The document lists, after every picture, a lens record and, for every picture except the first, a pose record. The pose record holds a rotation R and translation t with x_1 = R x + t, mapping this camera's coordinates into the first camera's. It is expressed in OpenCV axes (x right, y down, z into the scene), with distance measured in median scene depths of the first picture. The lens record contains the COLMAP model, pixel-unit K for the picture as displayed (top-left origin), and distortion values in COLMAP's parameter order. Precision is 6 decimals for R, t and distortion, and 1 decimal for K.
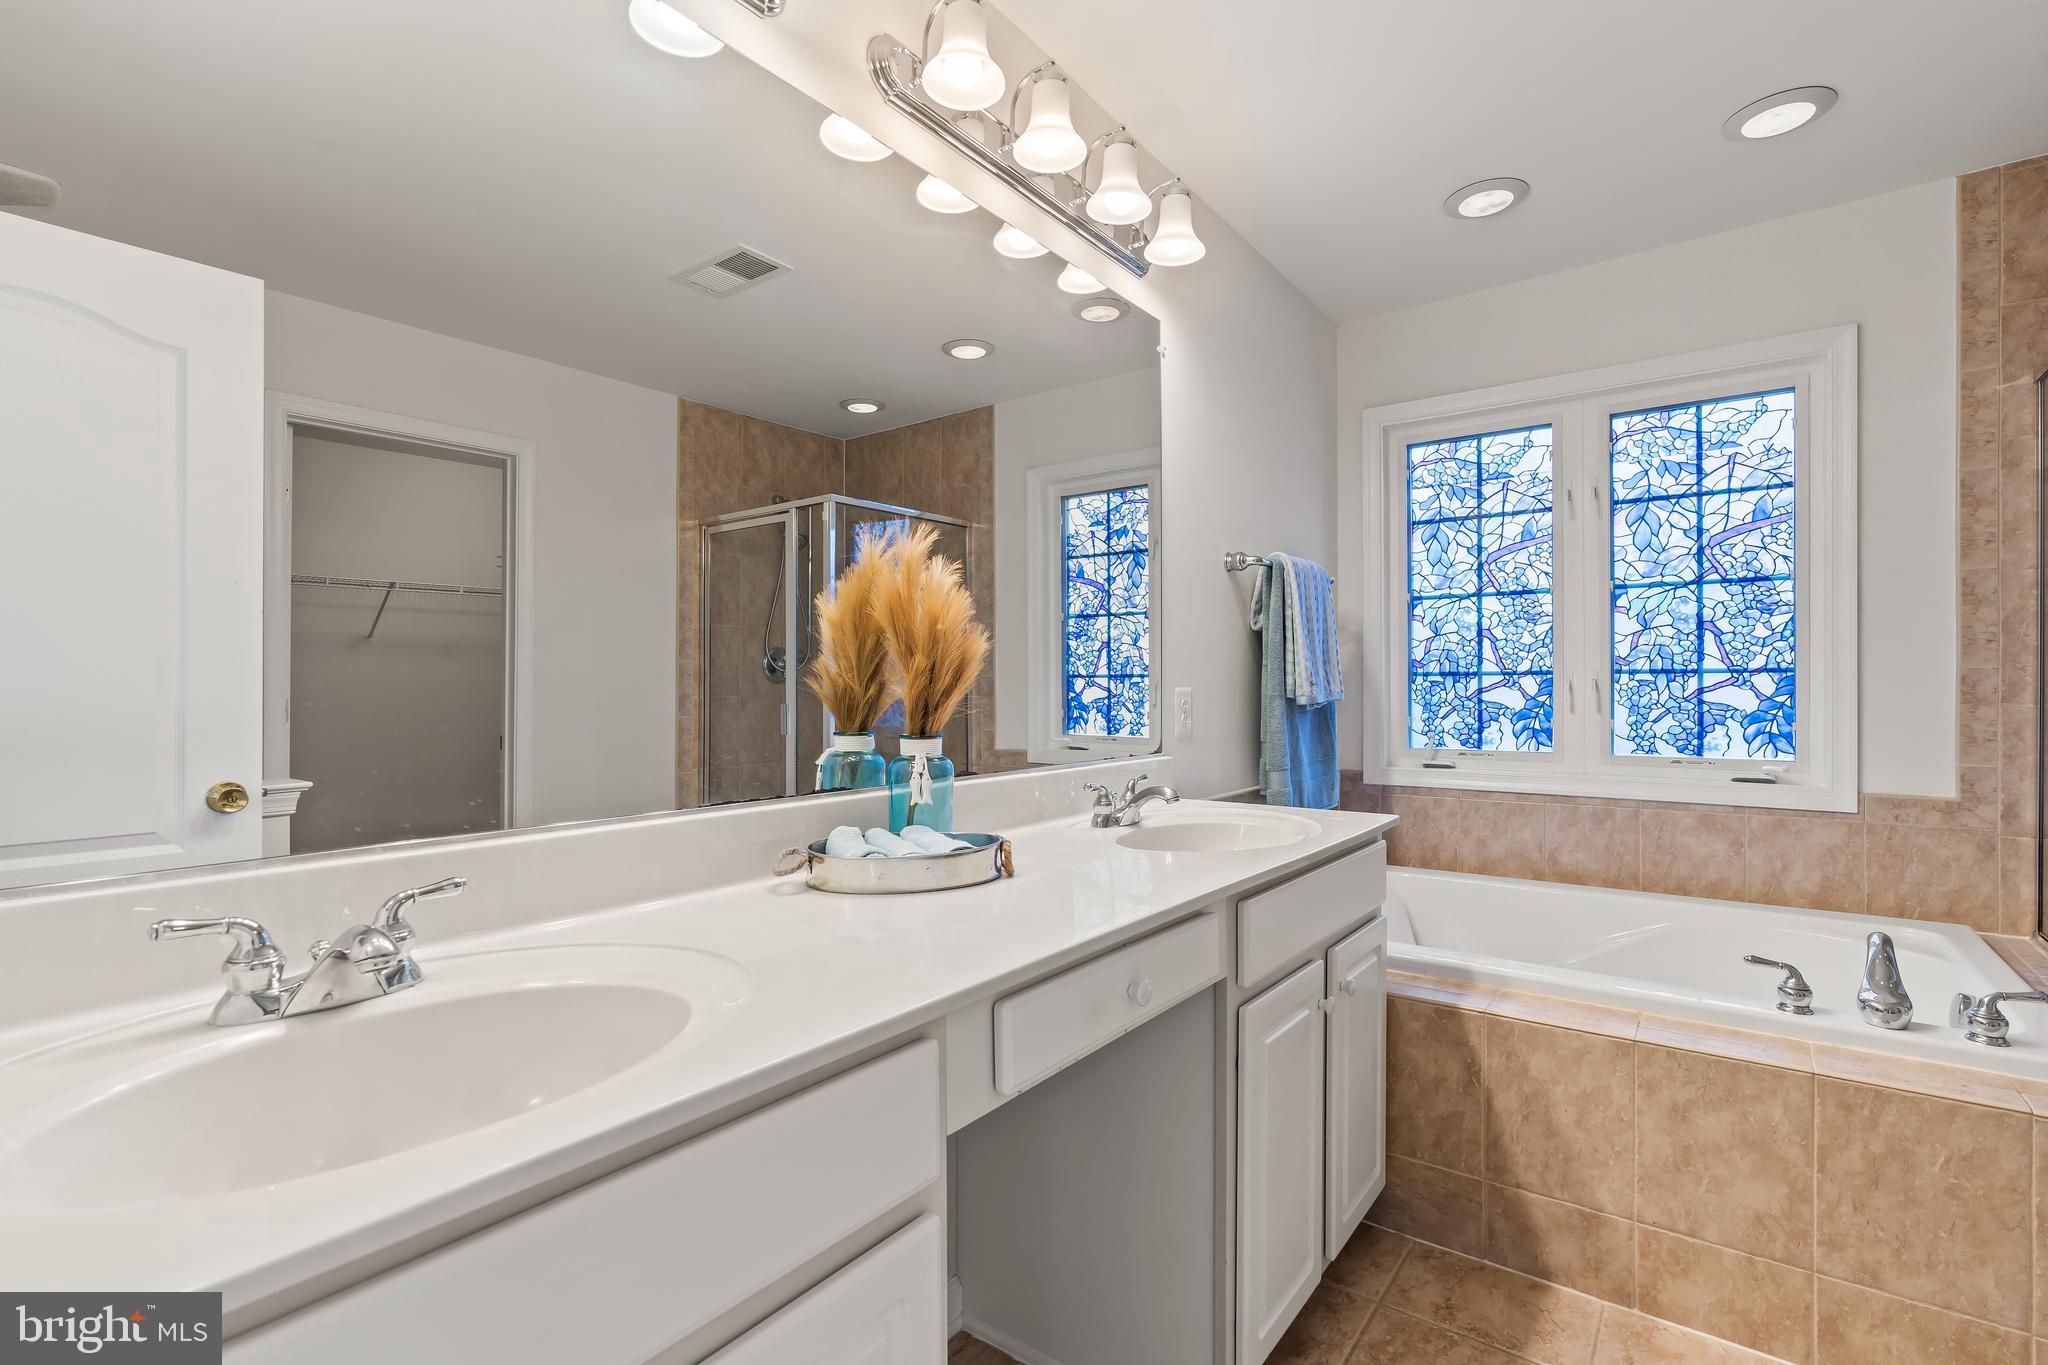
lens RADIAL K [[928.3, 0, 1025.6], [0, 928.3, 696.0], [0, 0, 1]] dist [-0.005548, 0.000185]
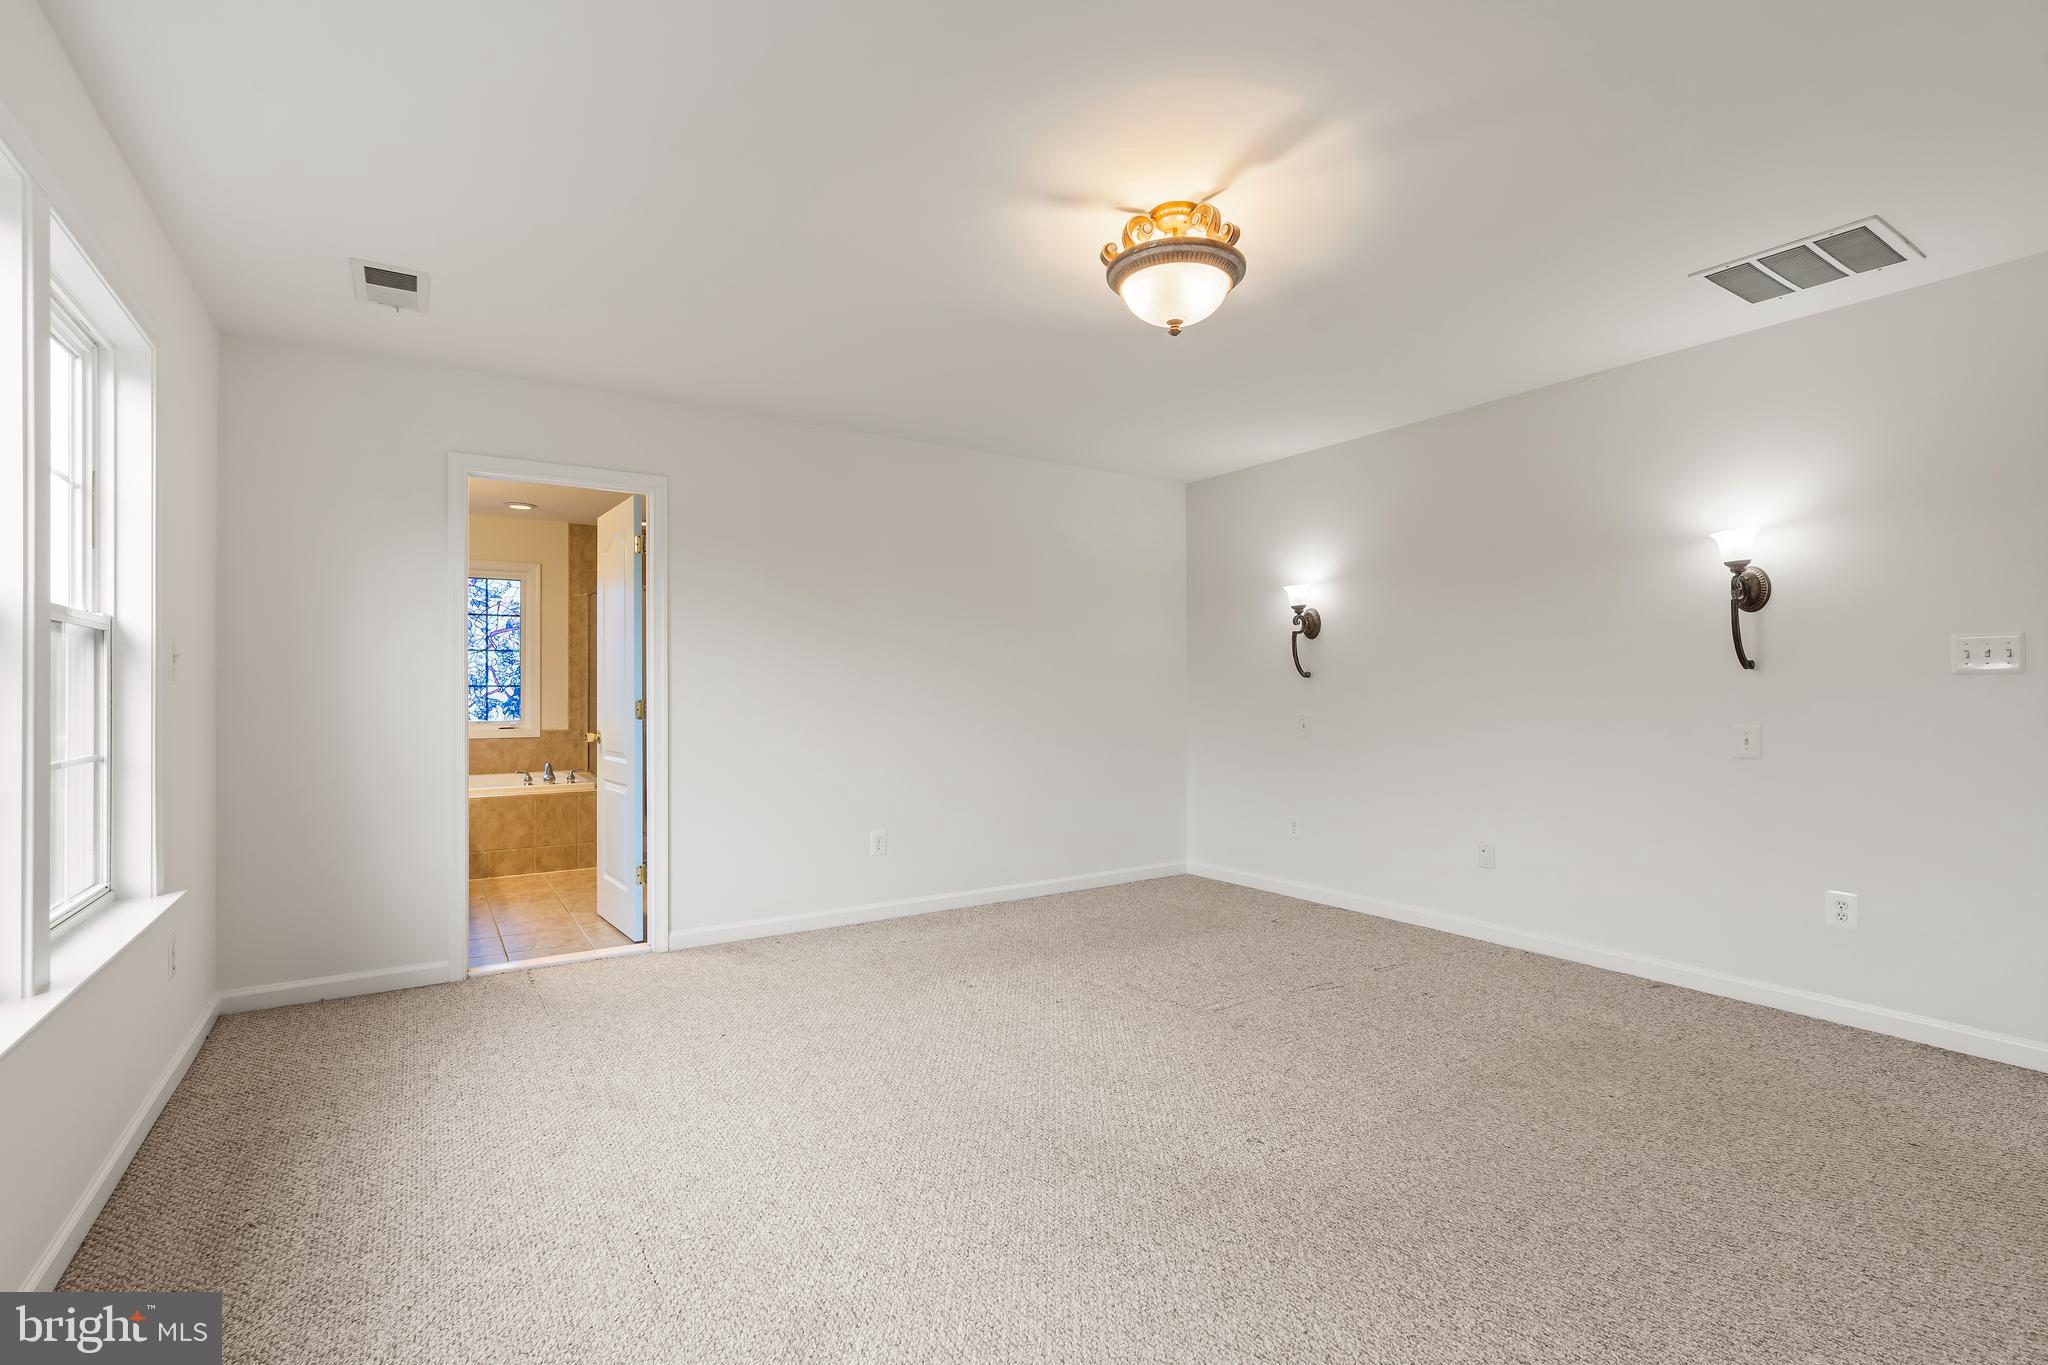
lens RADIAL K [[961.3, 0, 1024.0], [0, 961.3, 682.5], [0, 0, 1]] dist [0.000144, 0.000139]
pose [[0.349770, 0.009954, 0.936783, -1.215917], [0.007973, 0.999876, -0.013601, 0.010606], [-0.936802, 0.012226, 0.349647, -1.286373]]
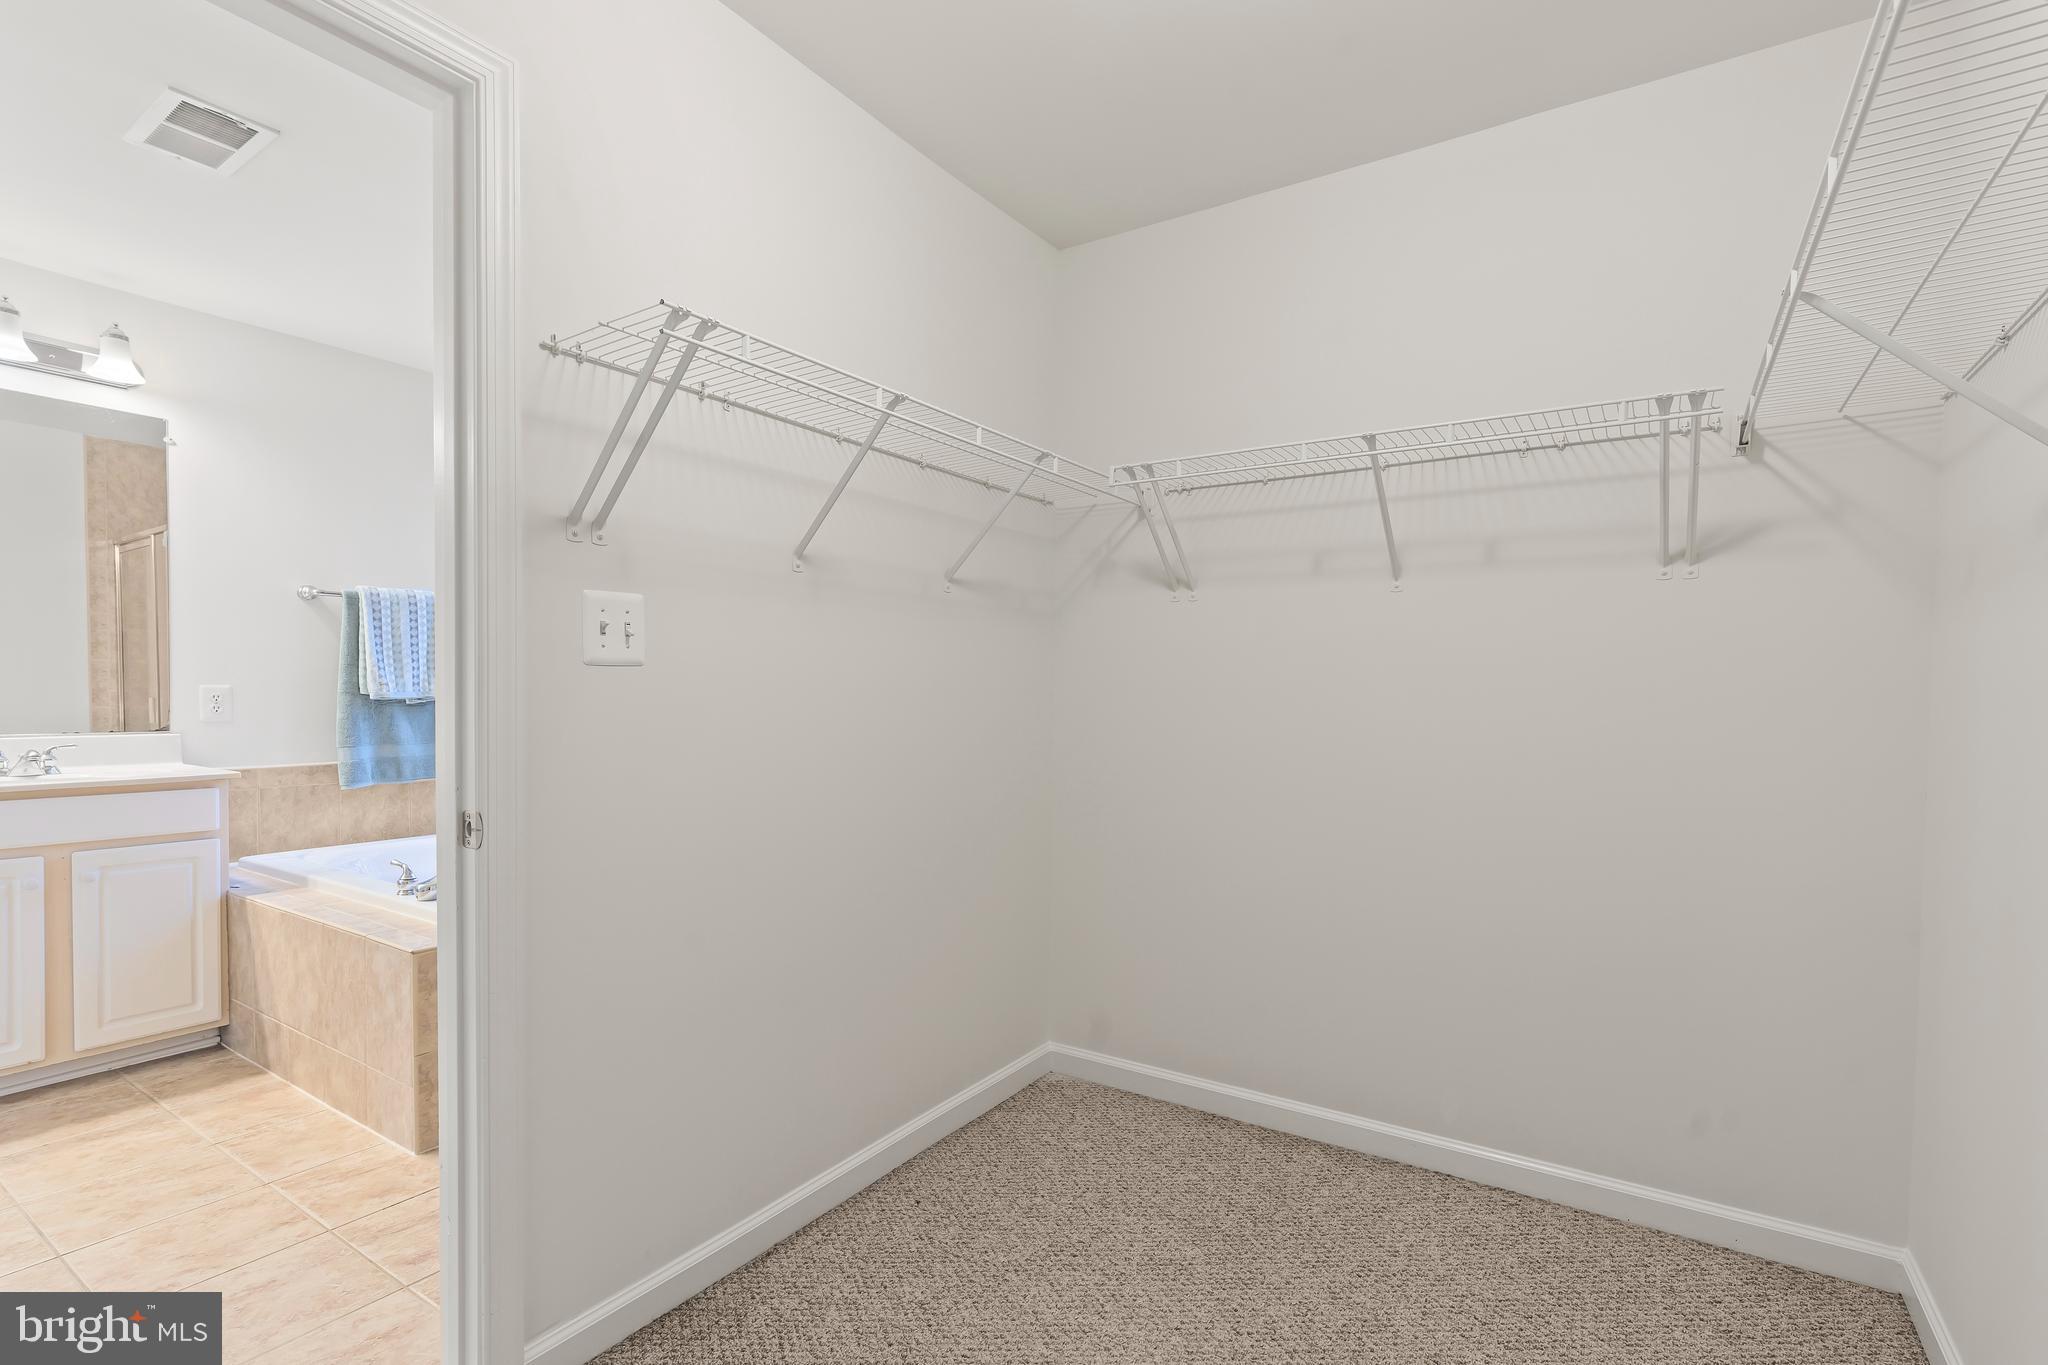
lens RADIAL K [[944.1, 0, 1024.3], [0, 944.1, 719.1], [0, 0, 1]] dist [-0.000738, 0.000055]
pose [[0.998095, 0.010431, 0.060804, 1.134283], [-0.011632, 0.999744, 0.019421, 0.001079], [-0.060586, -0.020091, 0.997961, -0.416877]]
